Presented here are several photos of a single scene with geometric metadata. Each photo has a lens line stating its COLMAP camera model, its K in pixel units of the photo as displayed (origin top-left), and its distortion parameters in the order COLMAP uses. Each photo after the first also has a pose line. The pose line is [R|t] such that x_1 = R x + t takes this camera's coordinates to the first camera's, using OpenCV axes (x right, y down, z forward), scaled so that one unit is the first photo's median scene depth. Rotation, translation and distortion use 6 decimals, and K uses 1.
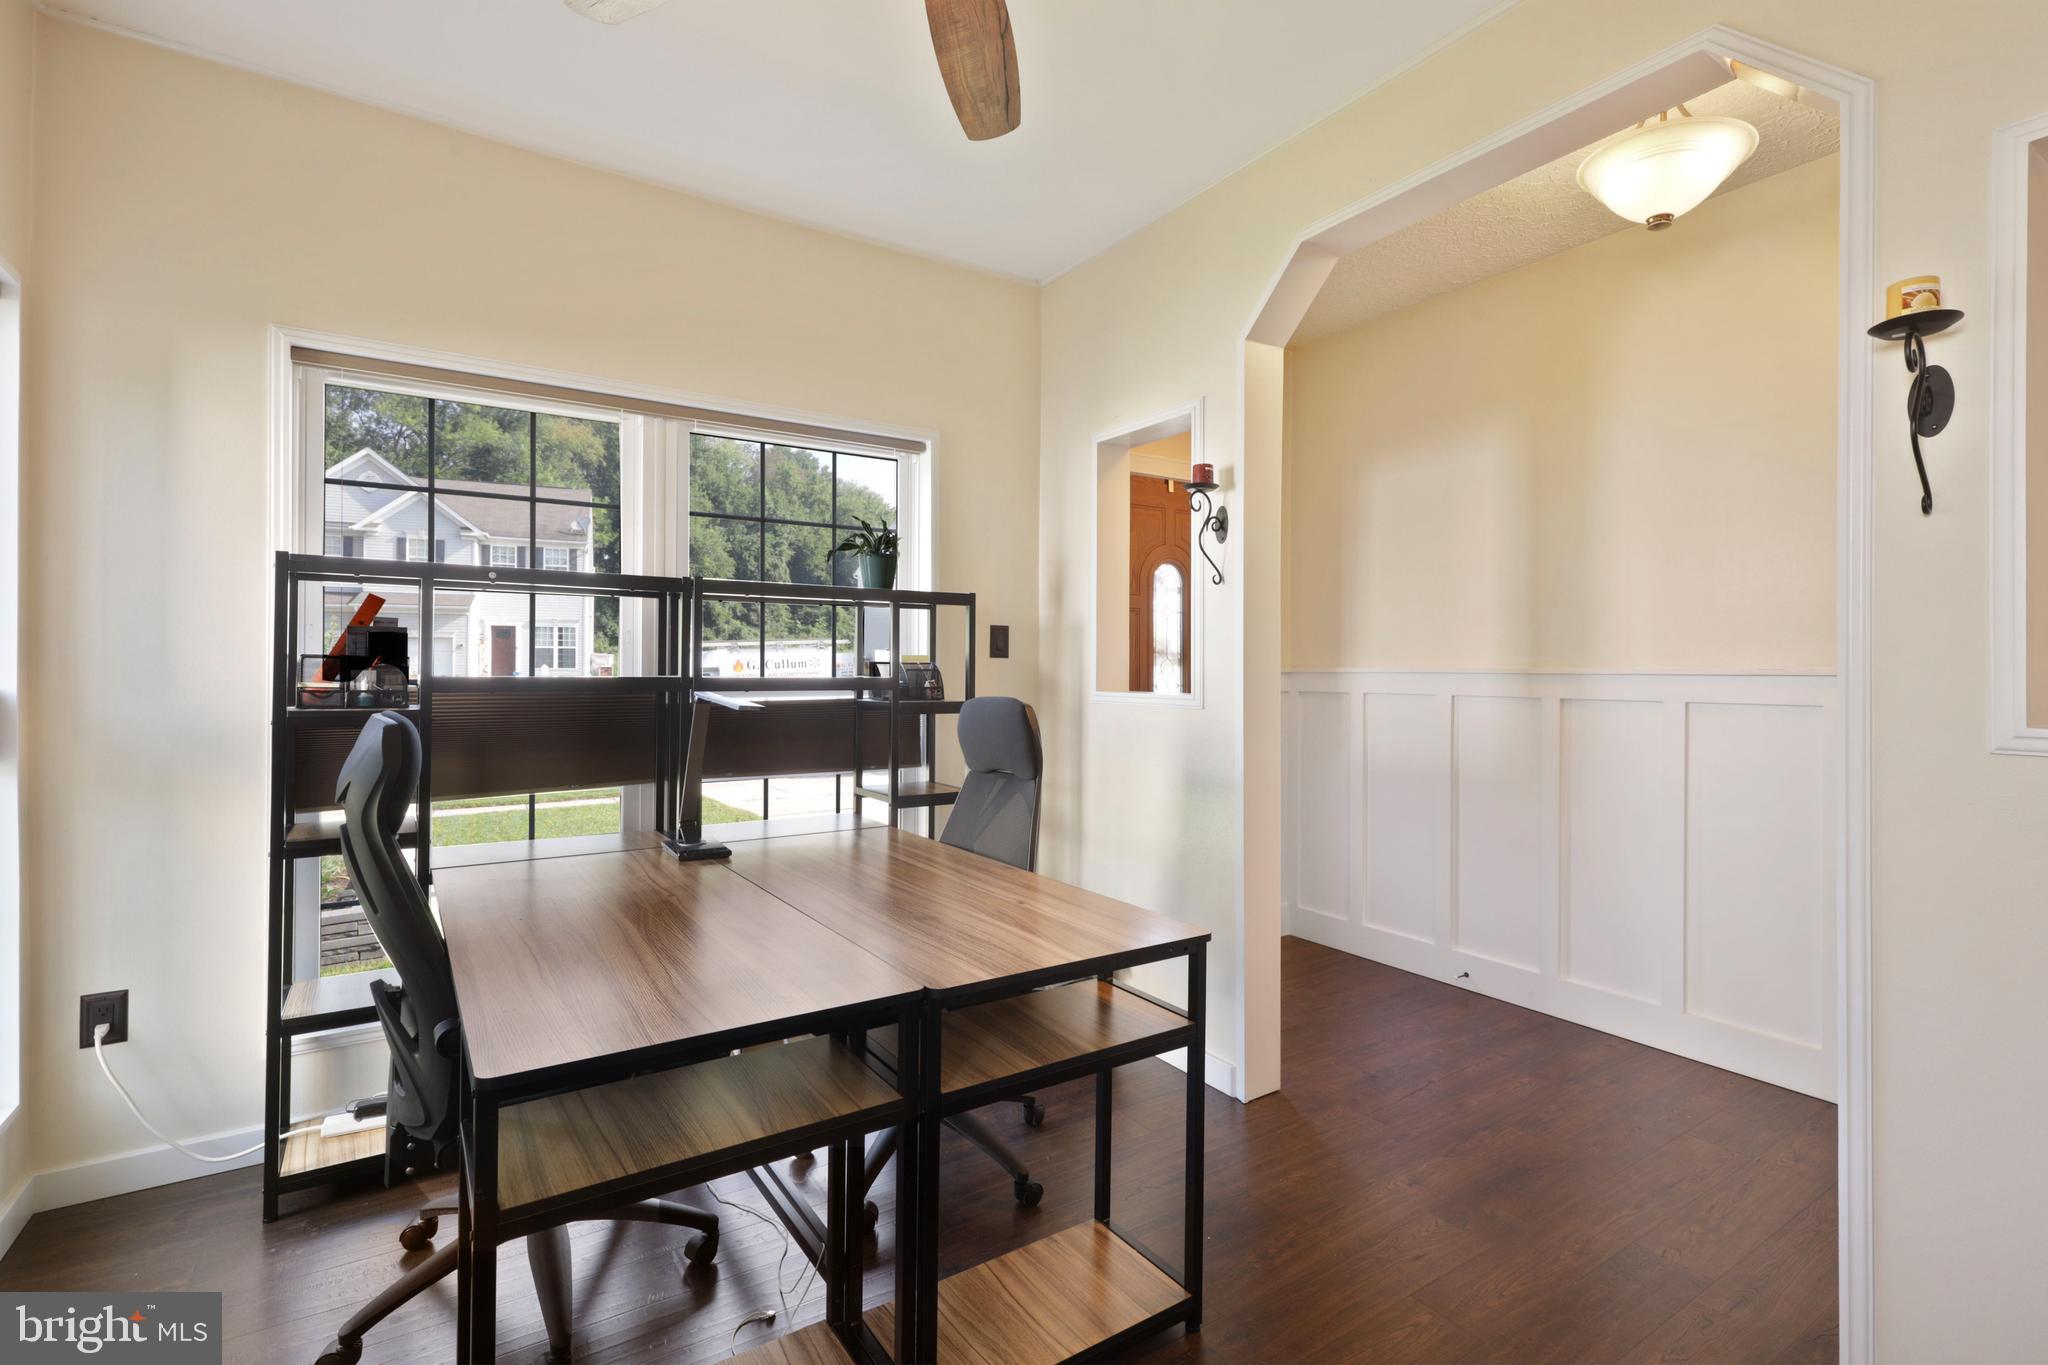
lens RADIAL K [[946.3, 0, 1024.1], [0, 946.3, 667.6], [0, 0, 1]] dist [0.001188, -0.000601]
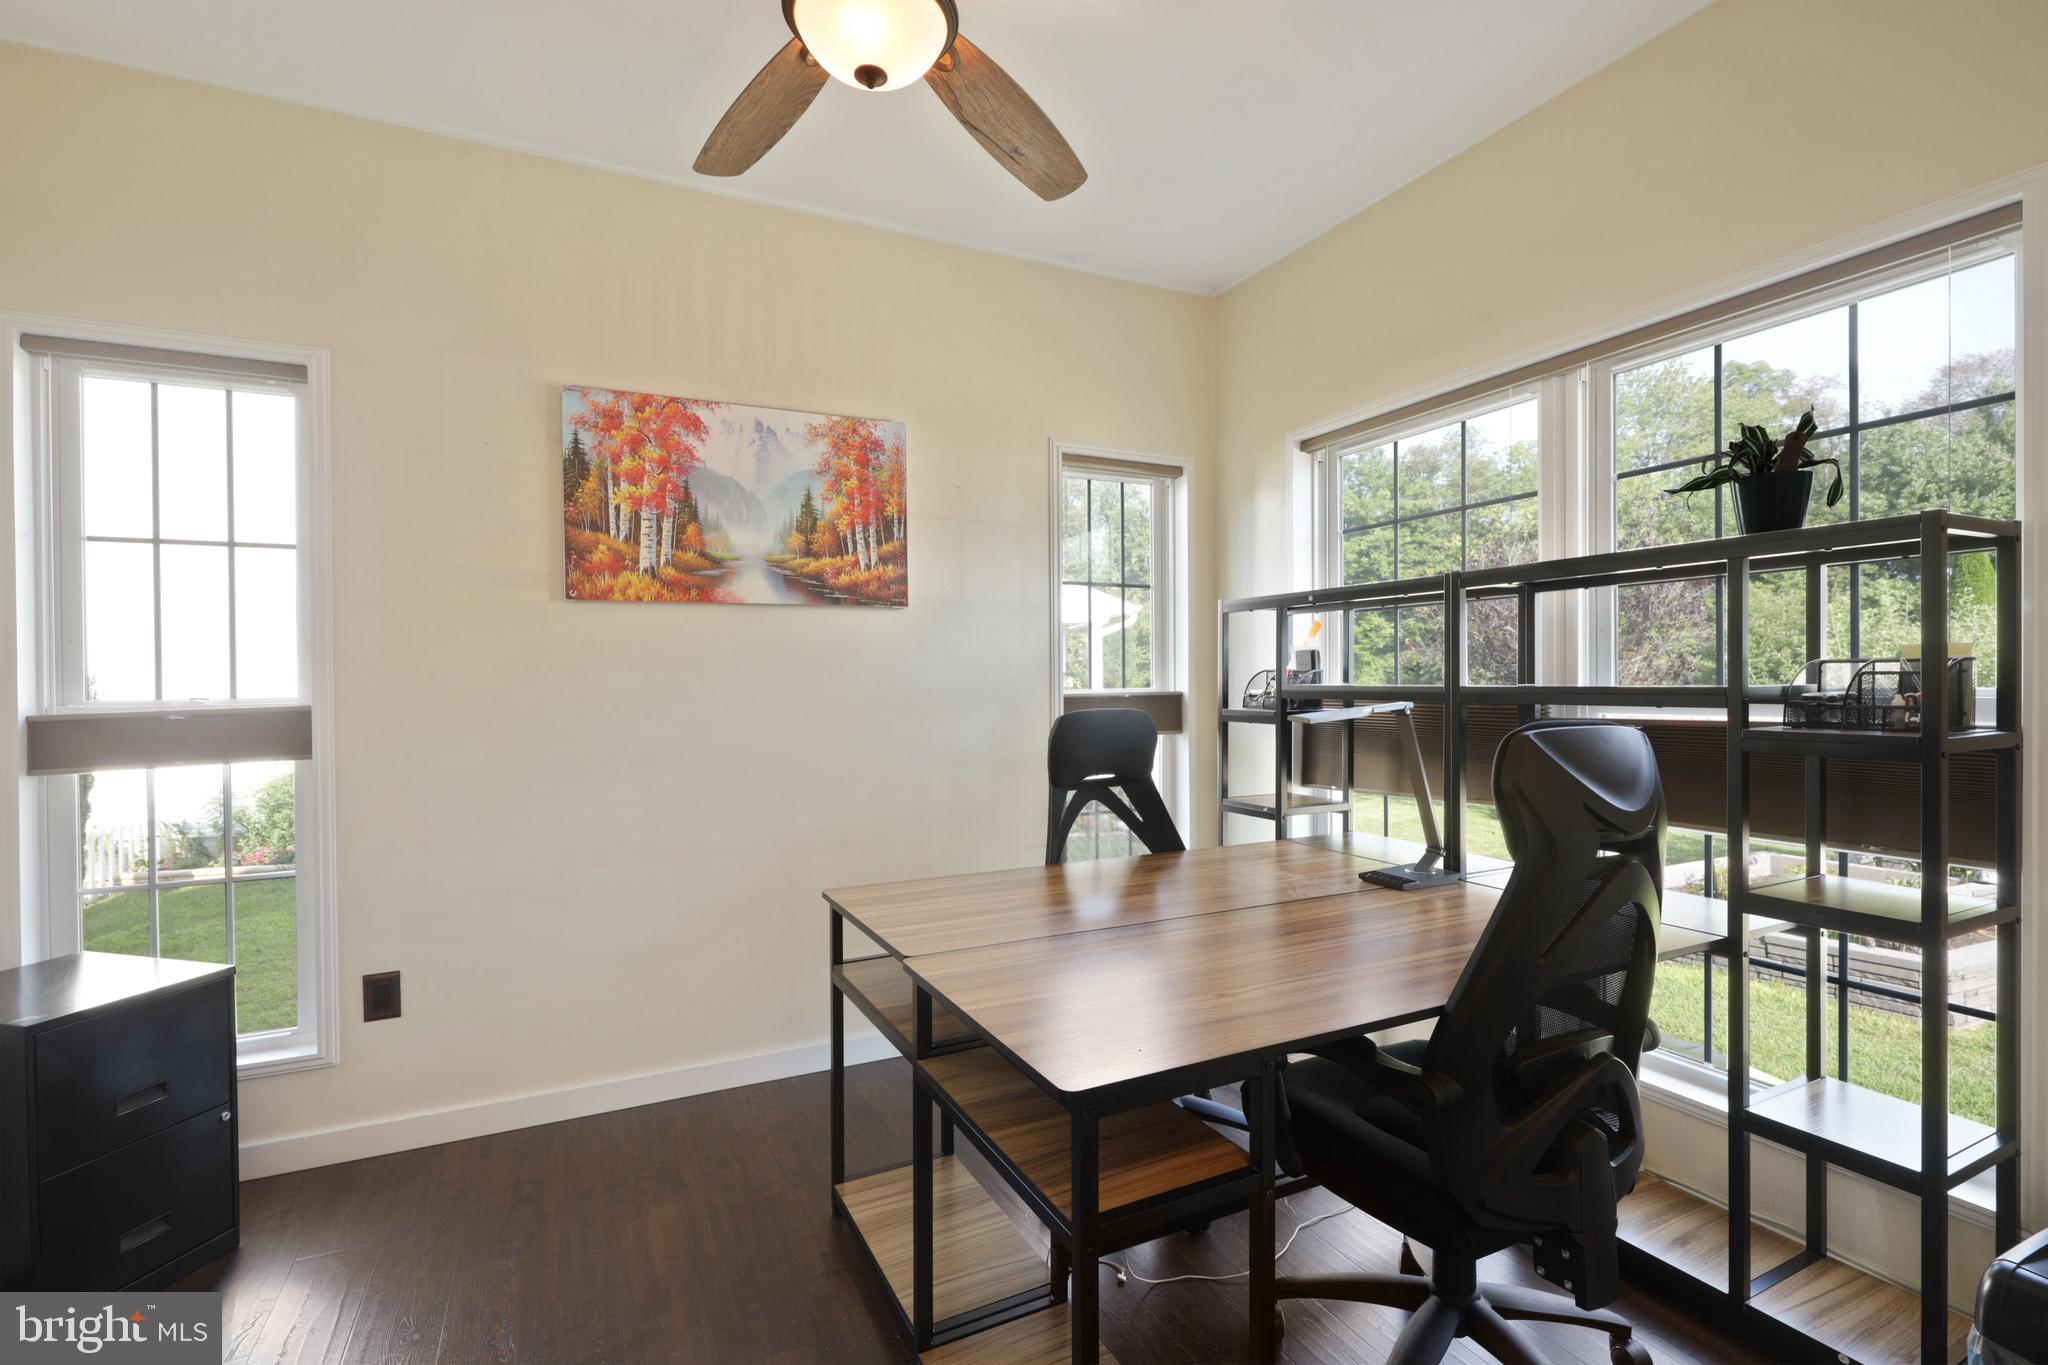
lens RADIAL K [[946.3, 0, 1016.7], [0, 946.3, 698.8], [0, 0, 1]] dist [0.001188, -0.000601]
pose [[-0.131494, 0.011353, -0.991252, 0.463299], [0.010905, 0.999890, 0.010005, 0.006526], [0.991257, -0.009494, -0.131603, 0.576268]]
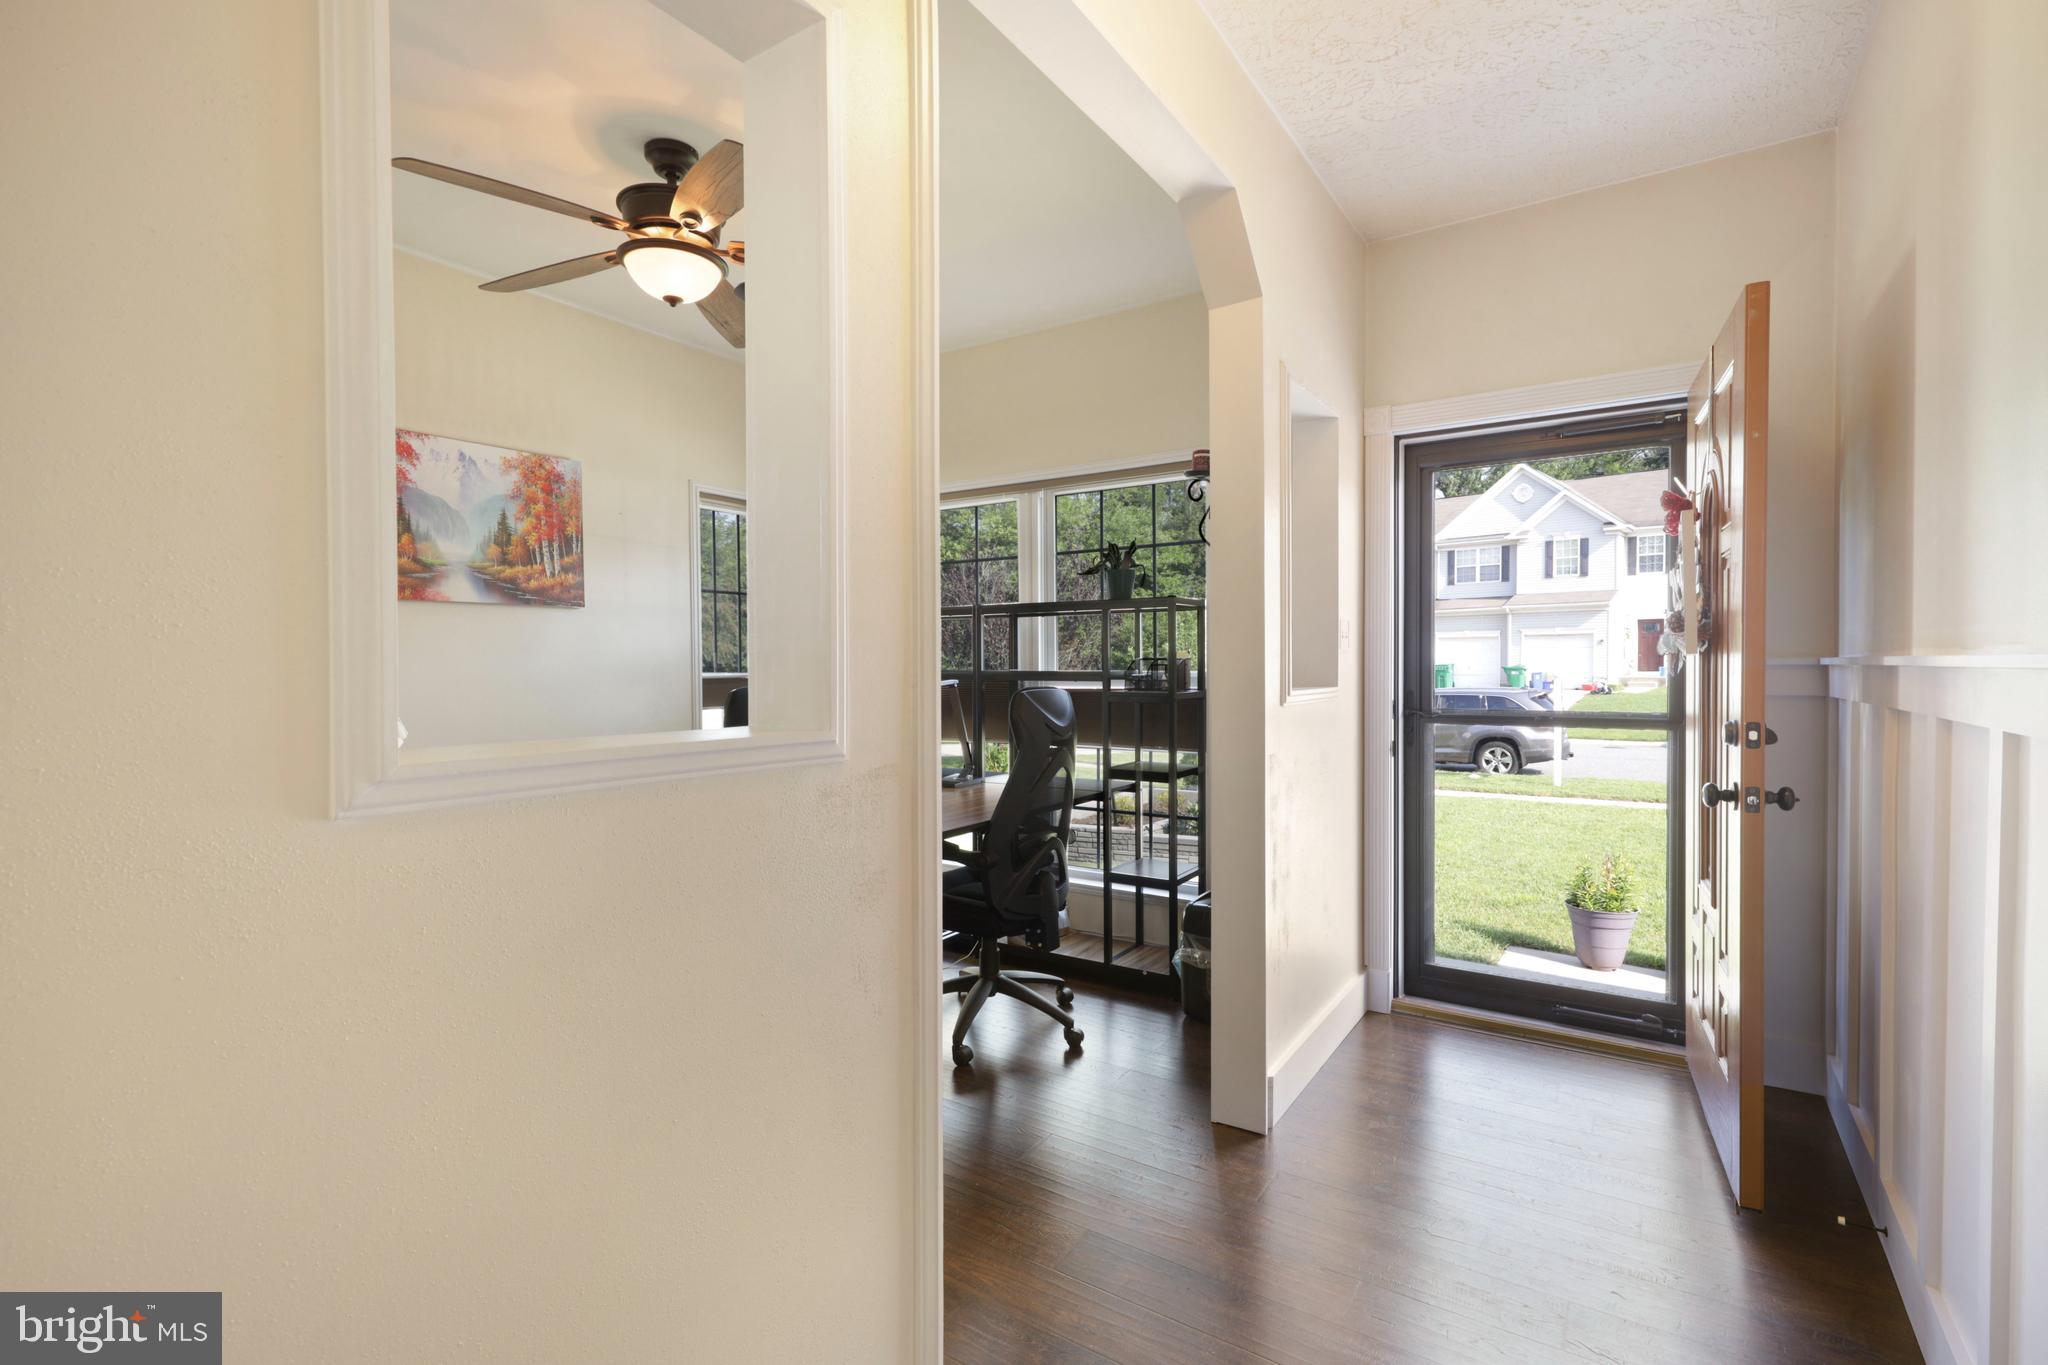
lens RADIAL K [[946.3, 0, 1015.6], [0, 946.3, 676.7], [0, 0, 1]] dist [0.001188, -0.000601]
pose [[0.379816, 0.004426, -0.925051, 0.875526], [0.008805, 0.999926, 0.008399, 0.005712], [0.925020, -0.011335, 0.379749, 0.385217]]
